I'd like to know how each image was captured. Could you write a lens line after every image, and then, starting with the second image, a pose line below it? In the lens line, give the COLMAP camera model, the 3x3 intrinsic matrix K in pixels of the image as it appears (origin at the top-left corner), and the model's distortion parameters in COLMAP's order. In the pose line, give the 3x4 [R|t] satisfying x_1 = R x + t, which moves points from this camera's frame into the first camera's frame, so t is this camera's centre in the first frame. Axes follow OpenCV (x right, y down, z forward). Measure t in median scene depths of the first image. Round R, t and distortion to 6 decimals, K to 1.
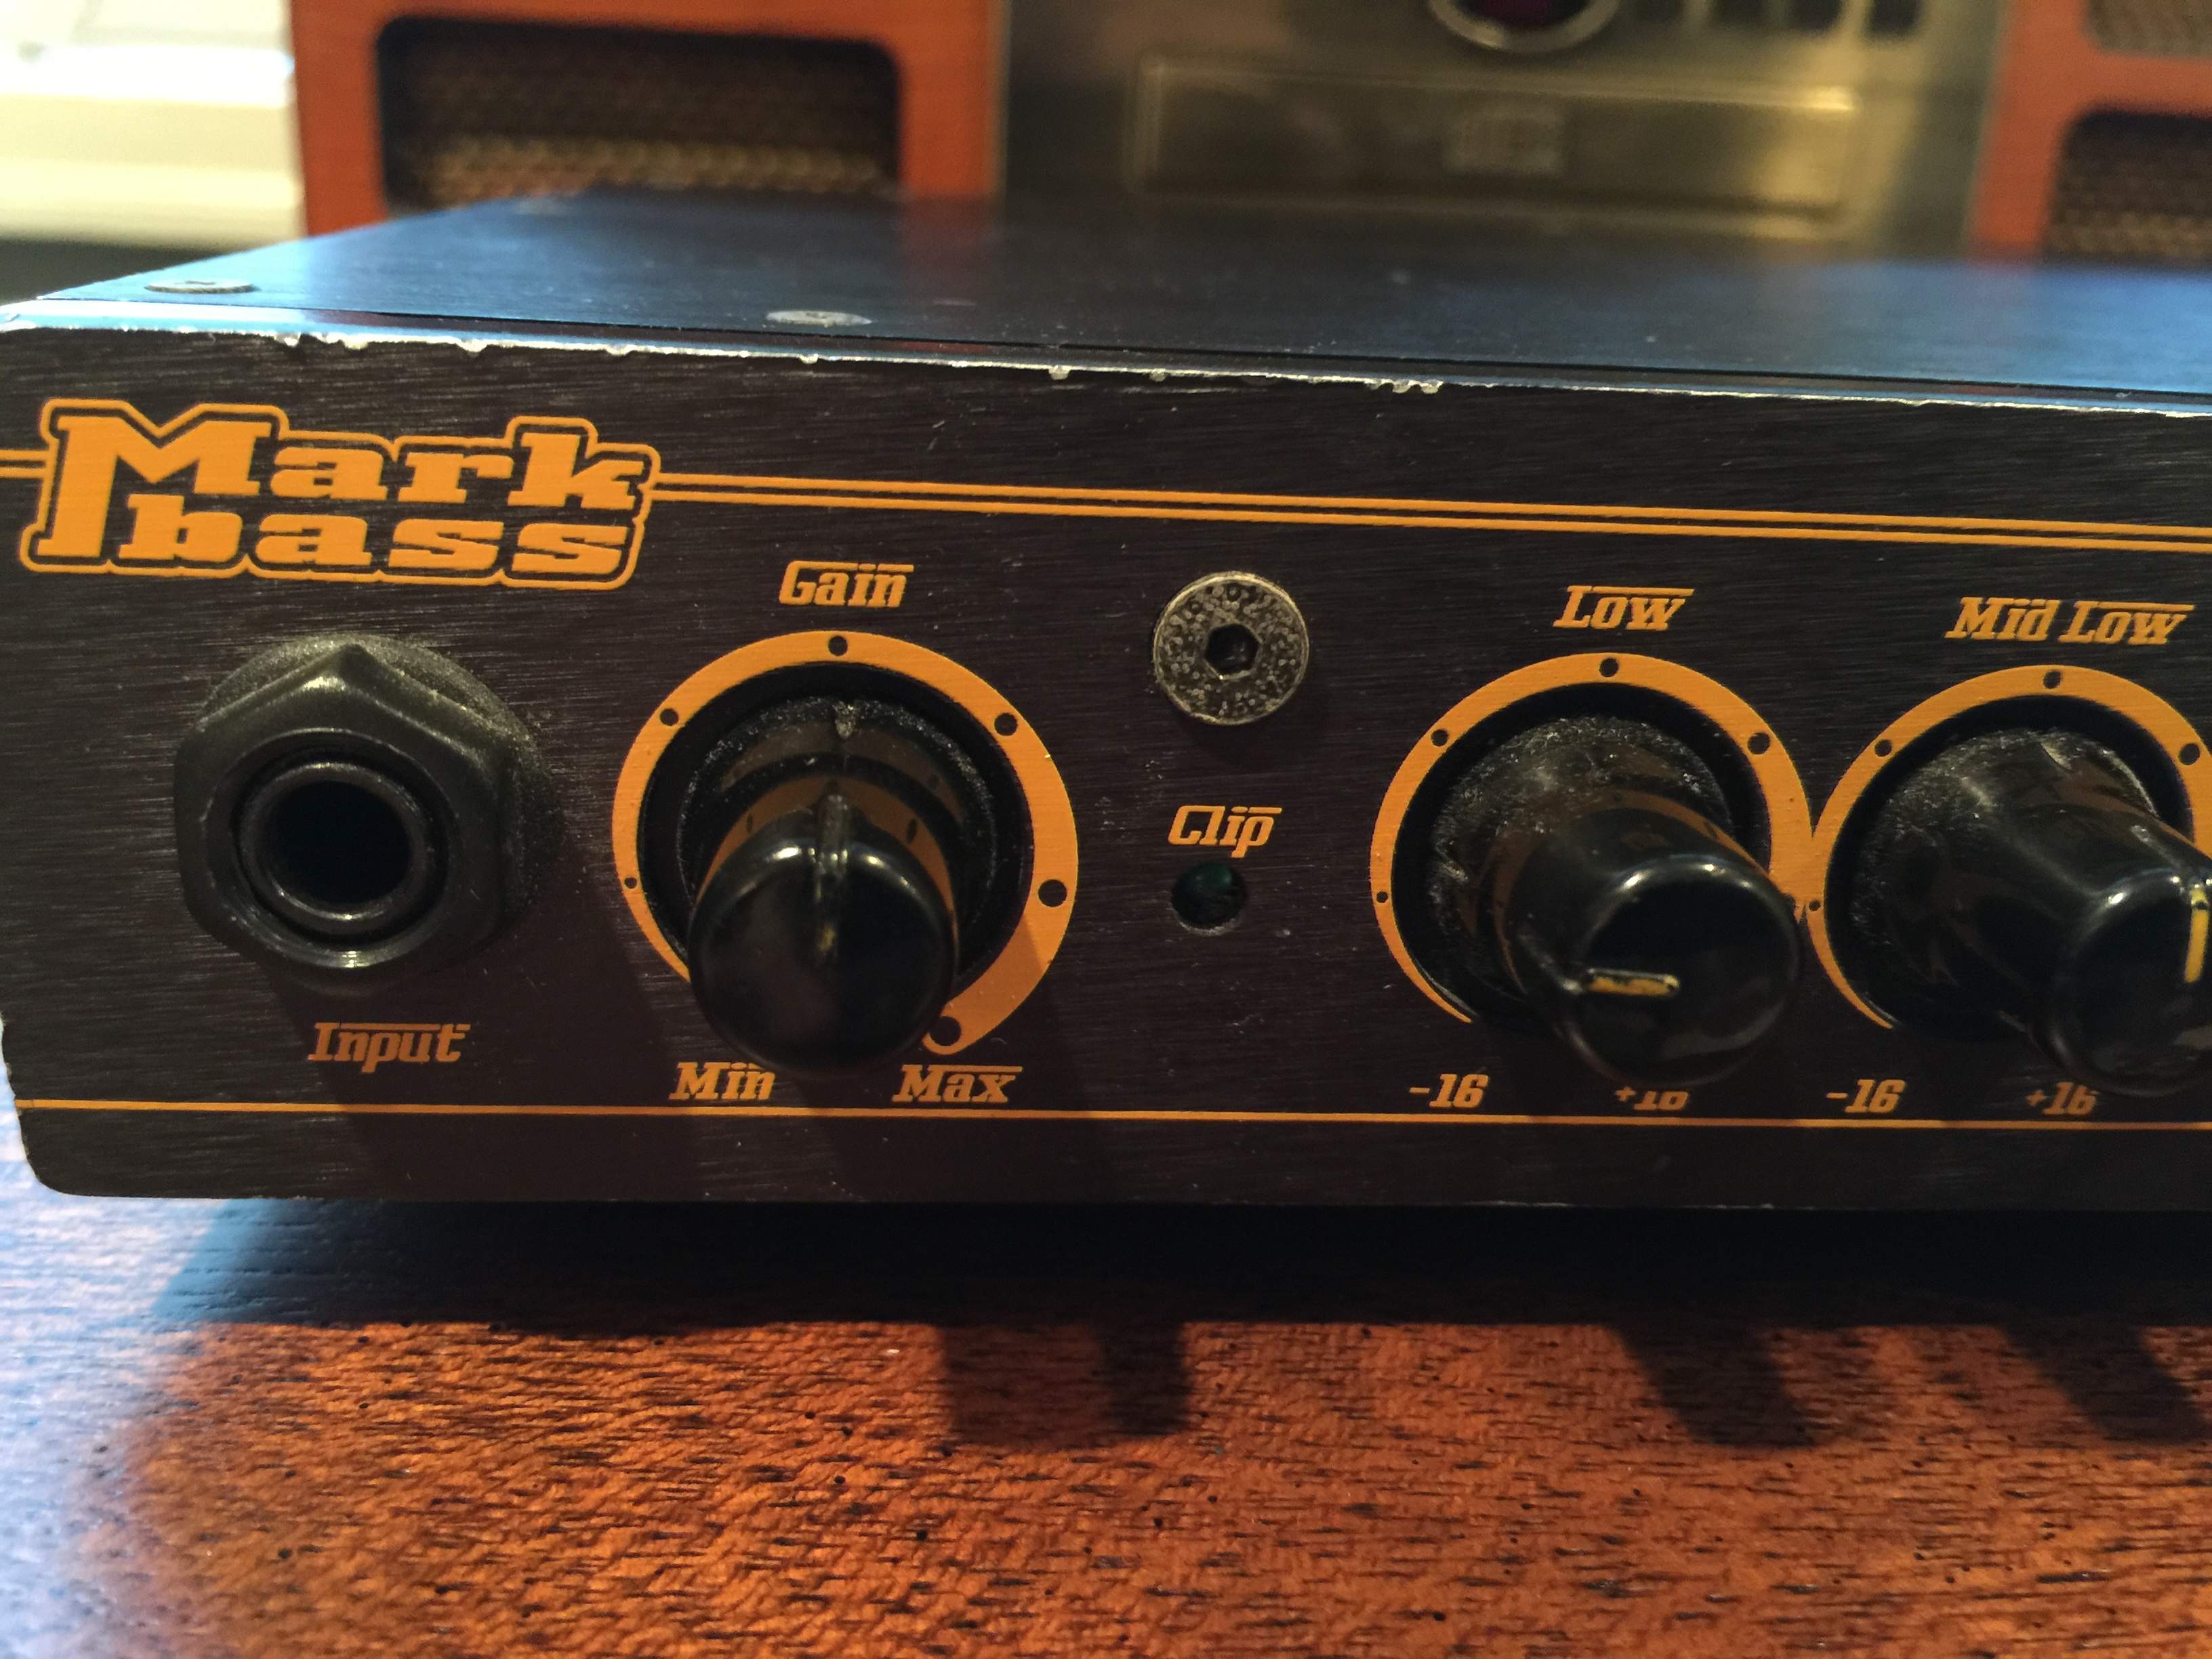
lens RADIAL K [[2017.8, 0, 1091.1], [0, 2017.8, 824.8], [0, 0, 1]] dist [0.076815, -0.185180]
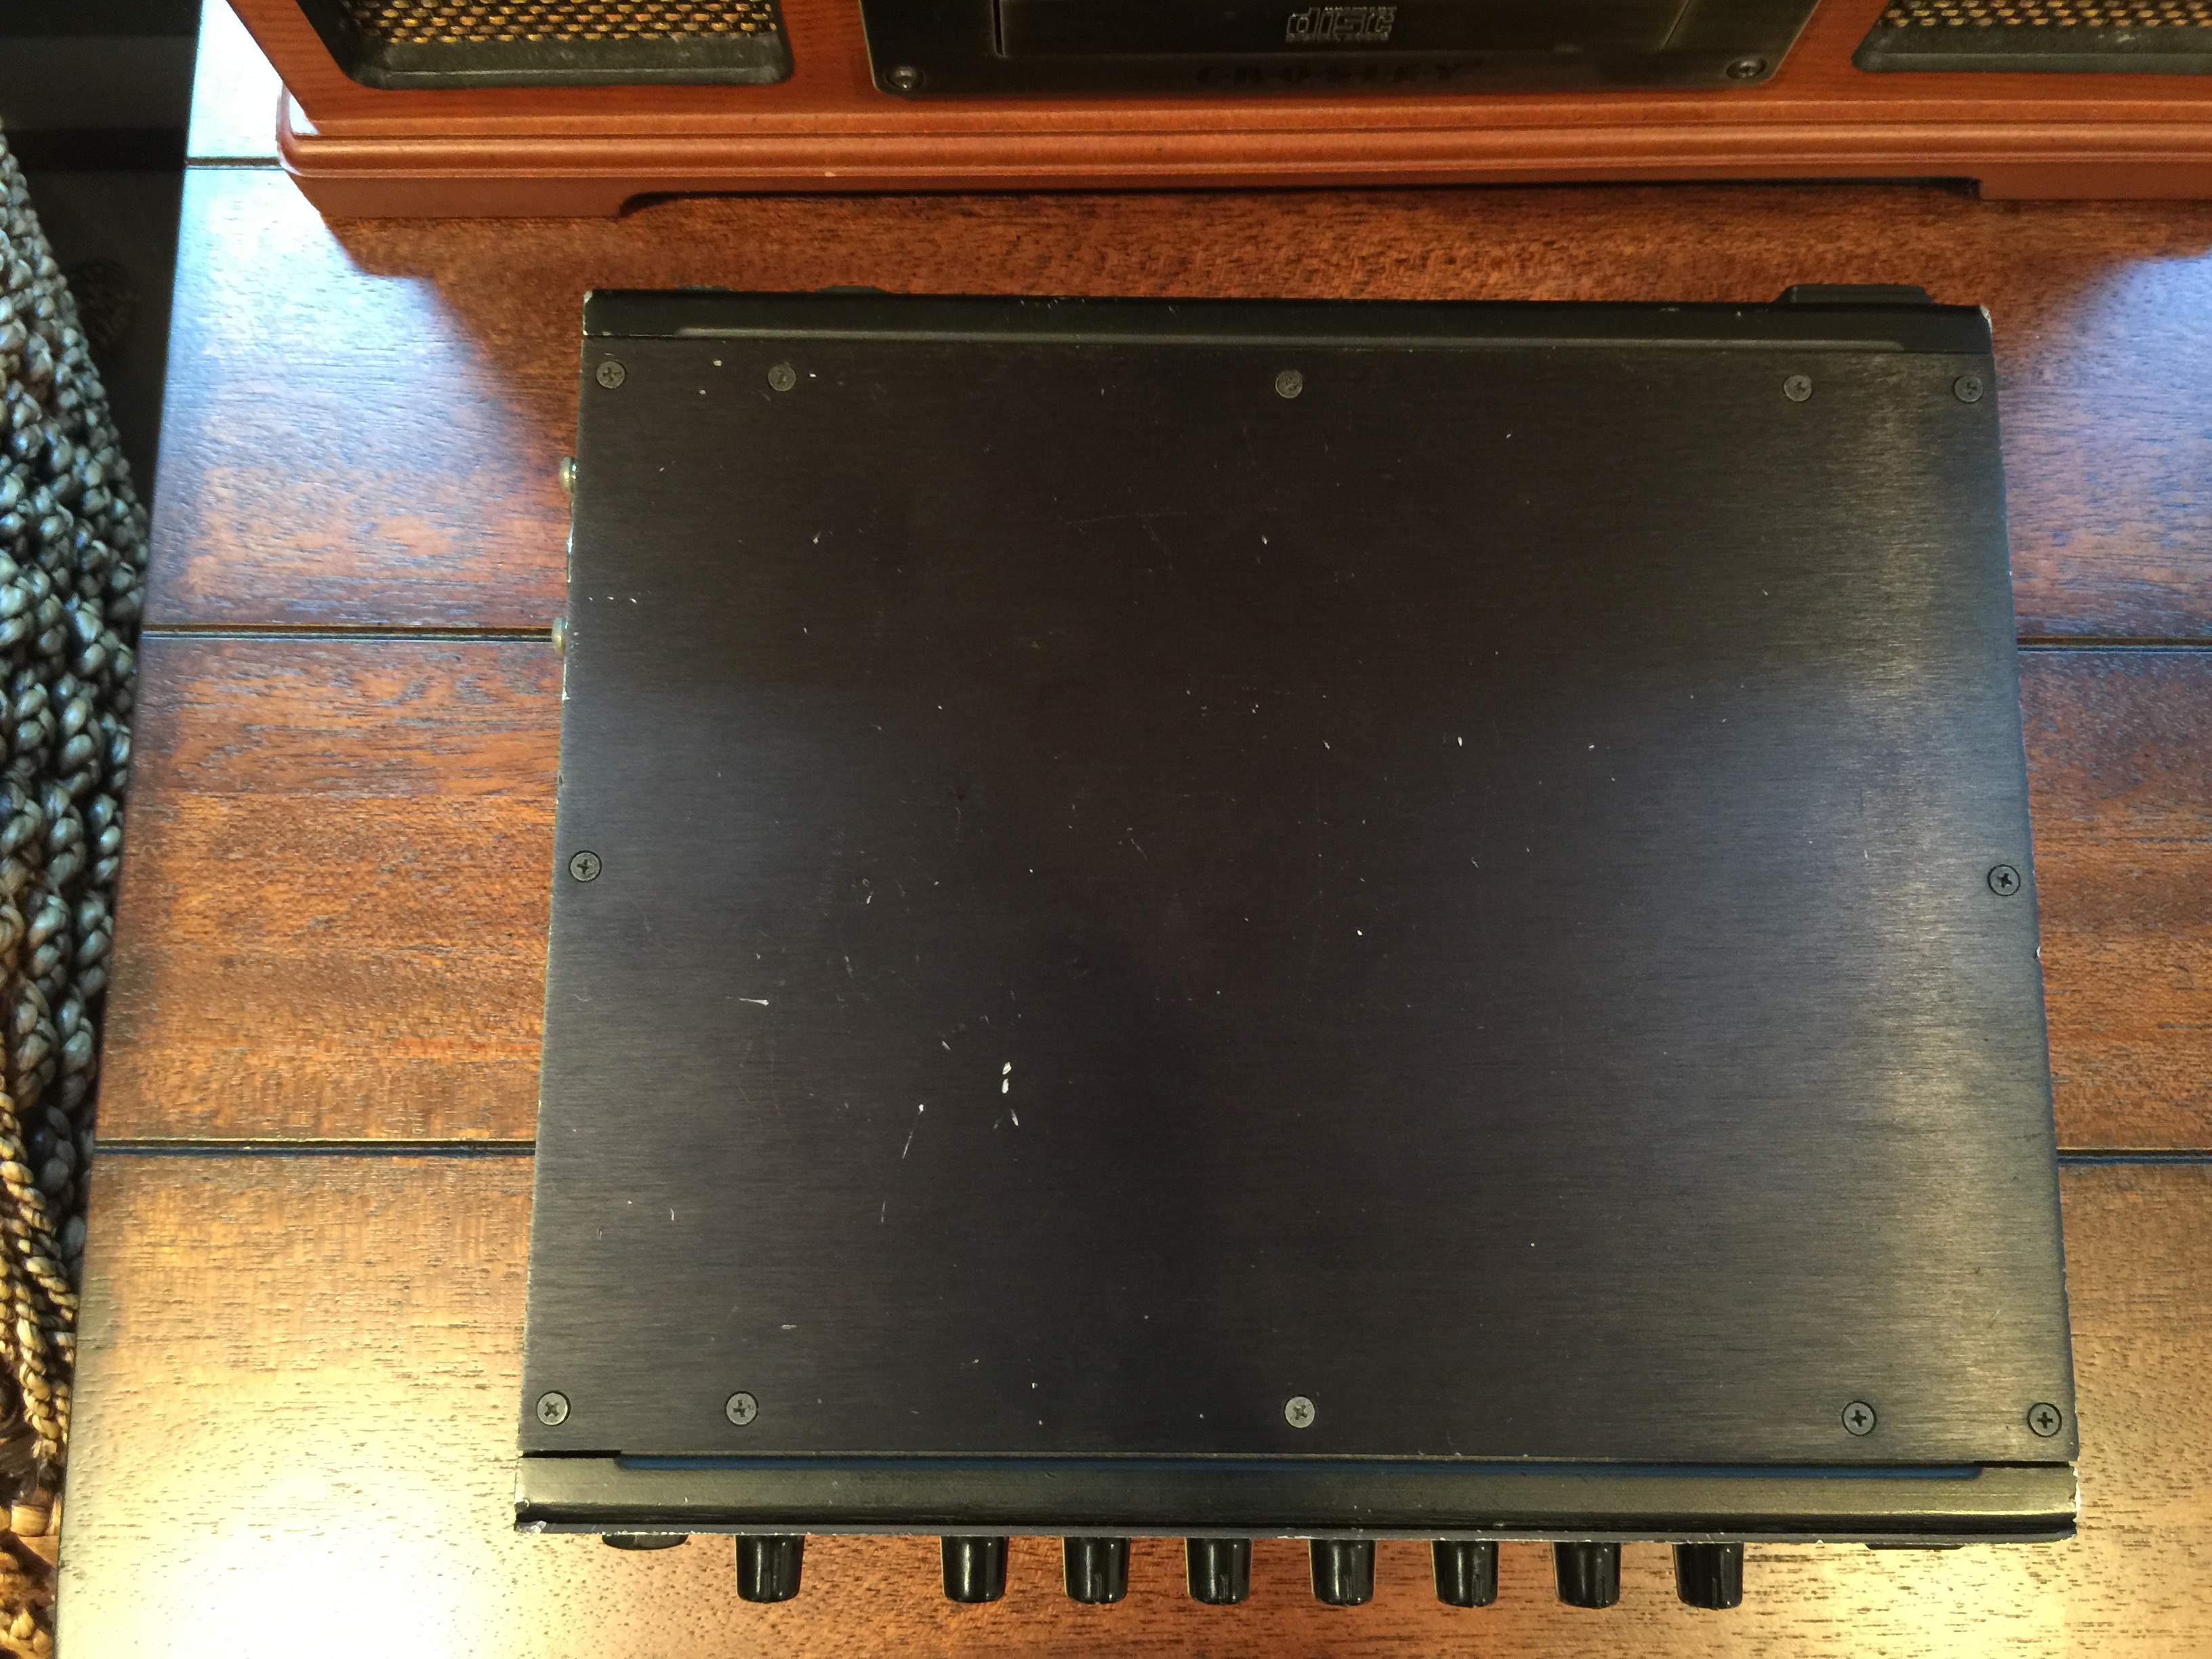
lens RADIAL K [[2017.8, 0, 1091.1], [0, 2017.8, 824.8], [0, 0, 1]] dist [0.076815, -0.185180]
pose [[0.996321, 0.070527, -0.048677, 0.575905], [0.009282, 0.475878, 0.879462, -4.030971], [0.085190, -0.876679, 0.473473, 0.403795]]
